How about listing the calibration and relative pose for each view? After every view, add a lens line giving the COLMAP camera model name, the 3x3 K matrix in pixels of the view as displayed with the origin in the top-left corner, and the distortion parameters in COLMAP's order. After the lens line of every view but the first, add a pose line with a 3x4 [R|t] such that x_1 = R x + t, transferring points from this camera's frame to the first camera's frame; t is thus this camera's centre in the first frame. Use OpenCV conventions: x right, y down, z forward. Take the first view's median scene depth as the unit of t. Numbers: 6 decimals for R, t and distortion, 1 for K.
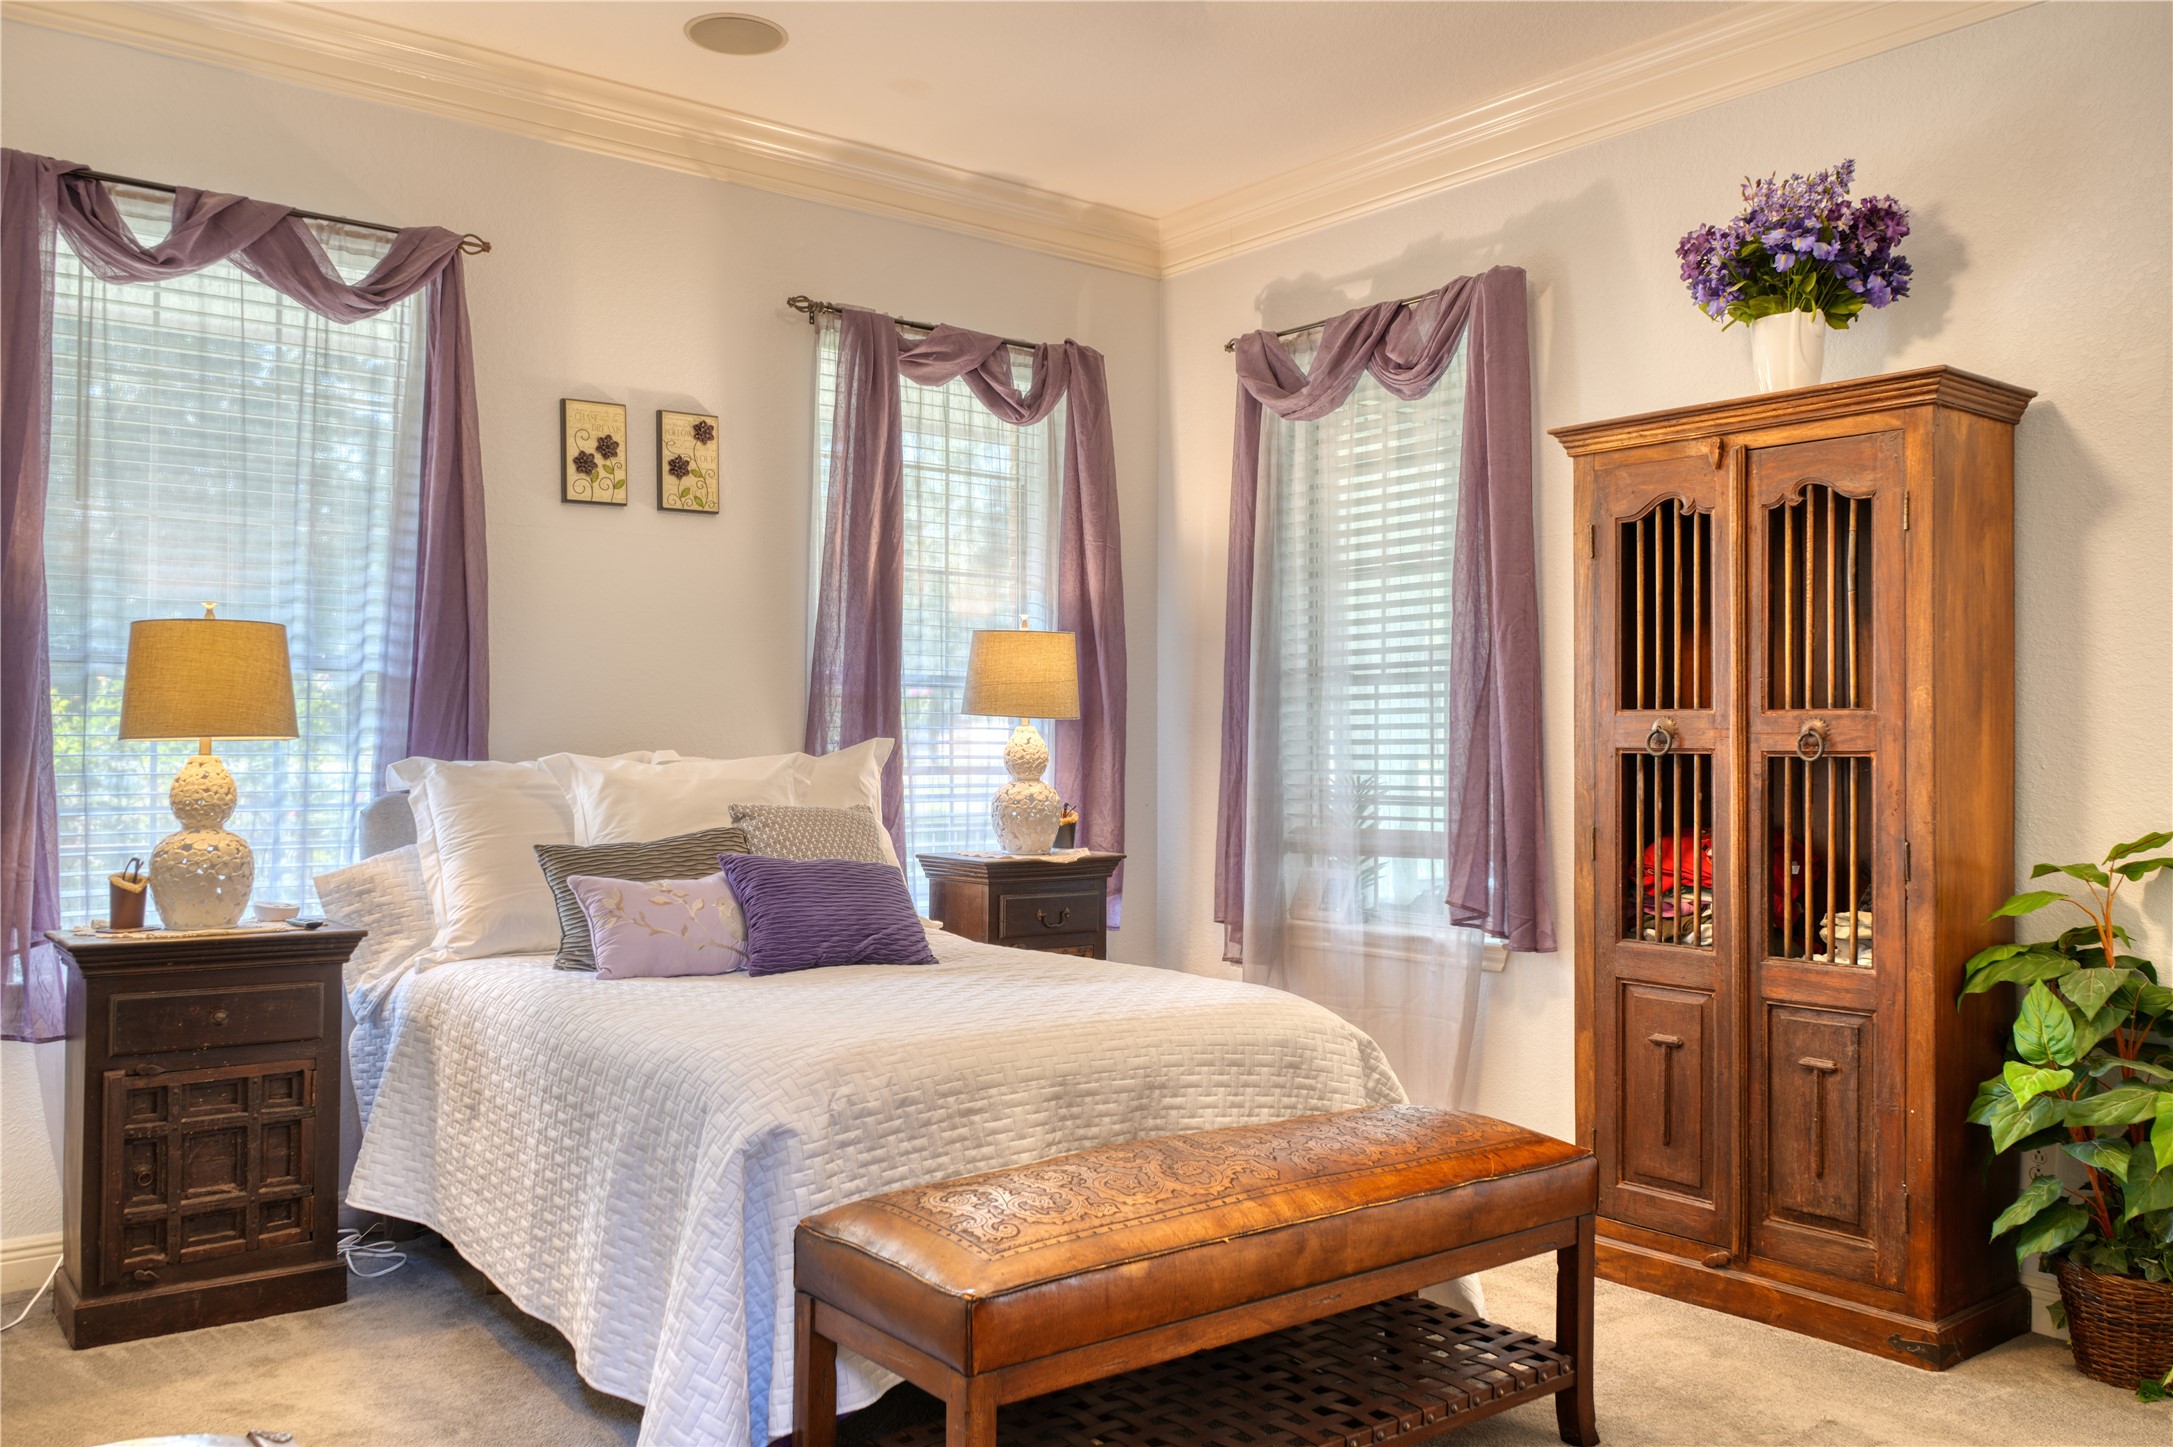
lens RADIAL K [[1736.1, 0, 1088.6], [0, 1736.1, 723.9], [0, 0, 1]] dist [-0.002971, 0.005717]
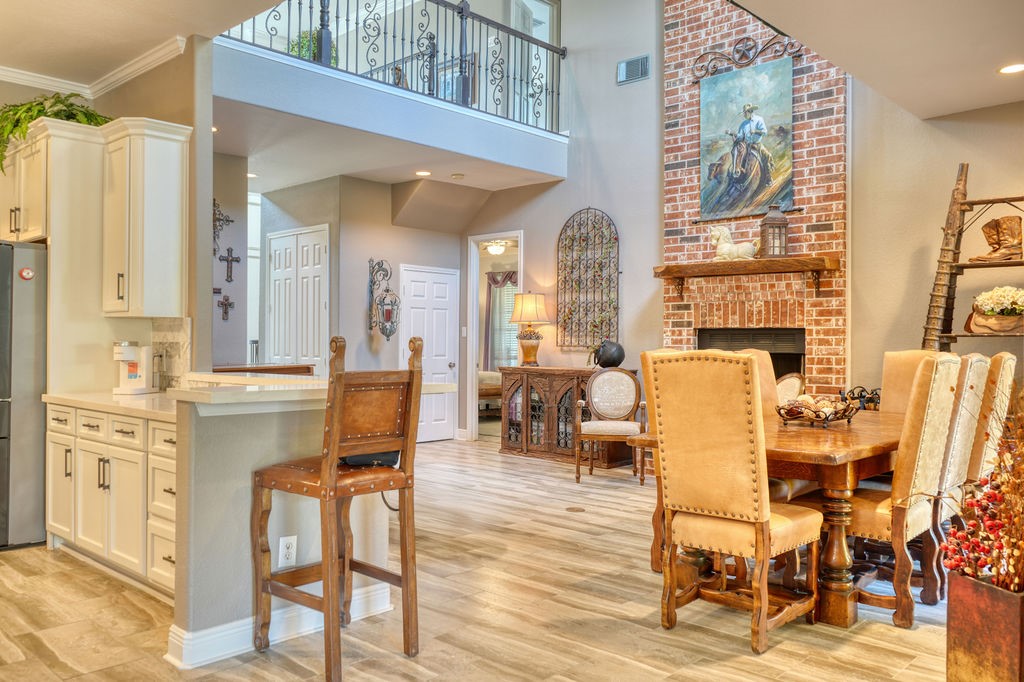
lens RADIAL K [[818.1, 0, 515.9], [0, 818.1, 341.3], [0, 0, 1]] dist [-0.002971, 0.005717]
pose [[0.988758, 0.002556, 0.149502, -0.238898], [-0.005699, 0.999772, 0.020597, -0.046654], [-0.149415, -0.021217, 0.988547, -1.803659]]
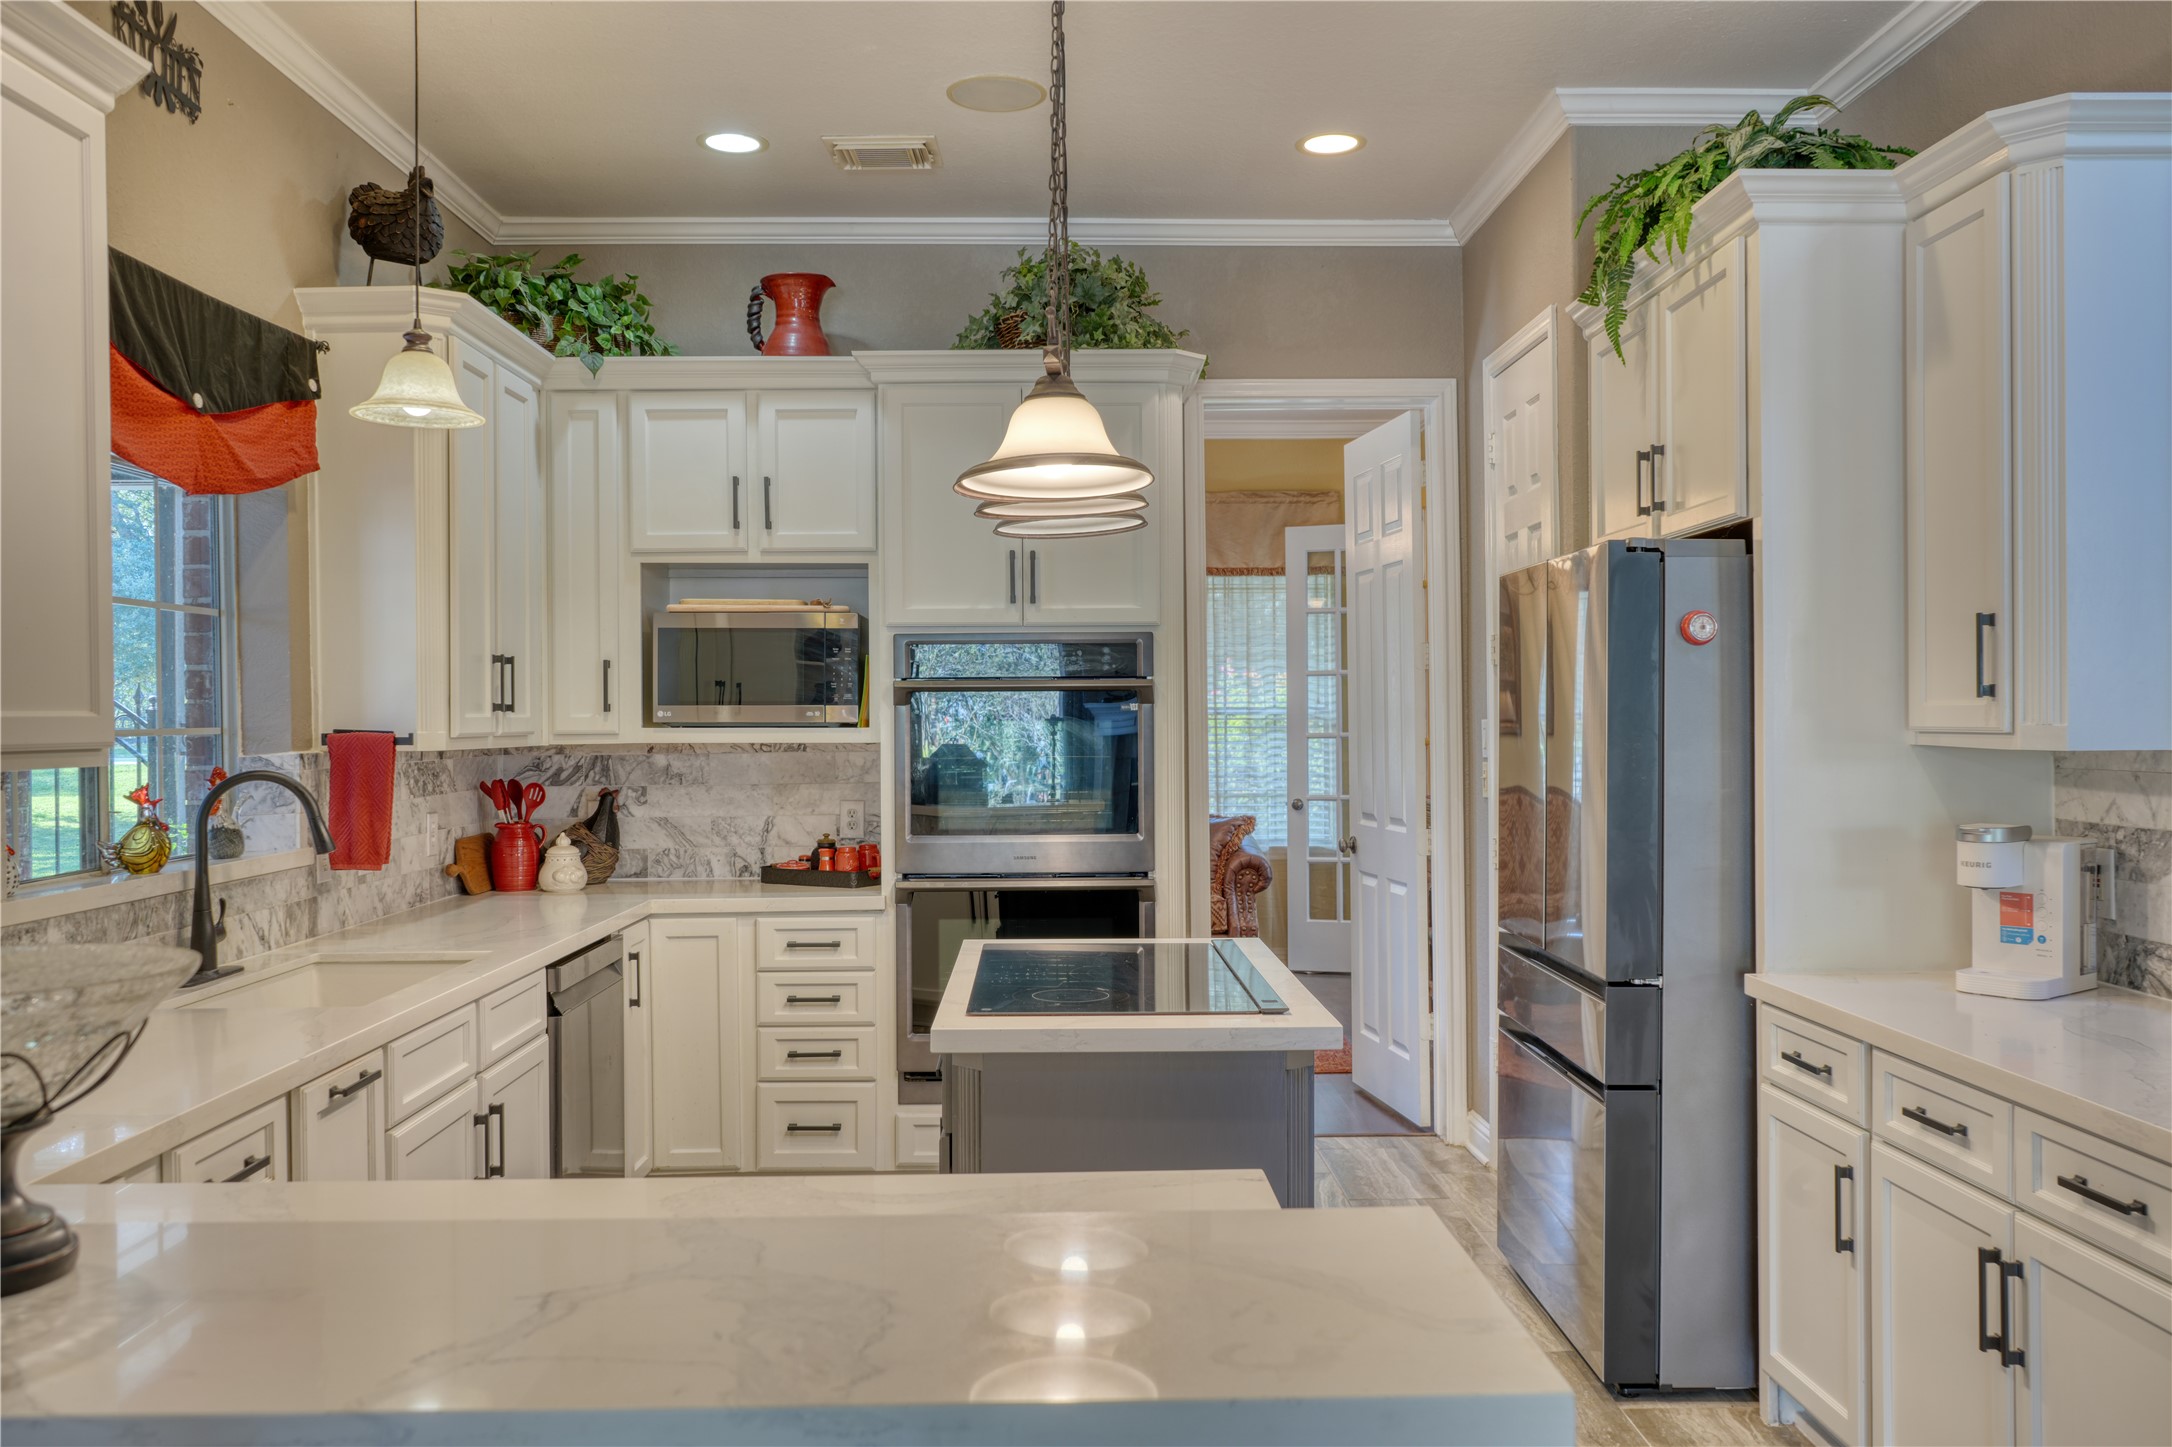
lens RADIAL K [[1735.3, 0, 1084.9], [0, 1735.3, 725.1], [0, 0, 1]] dist [-0.002971, 0.005717]
pose [[0.800527, -0.005411, -0.599272, -0.498976], [0.021946, 0.999553, 0.020290, -0.094151], [0.598895, -0.029394, 0.800288, -1.397622]]
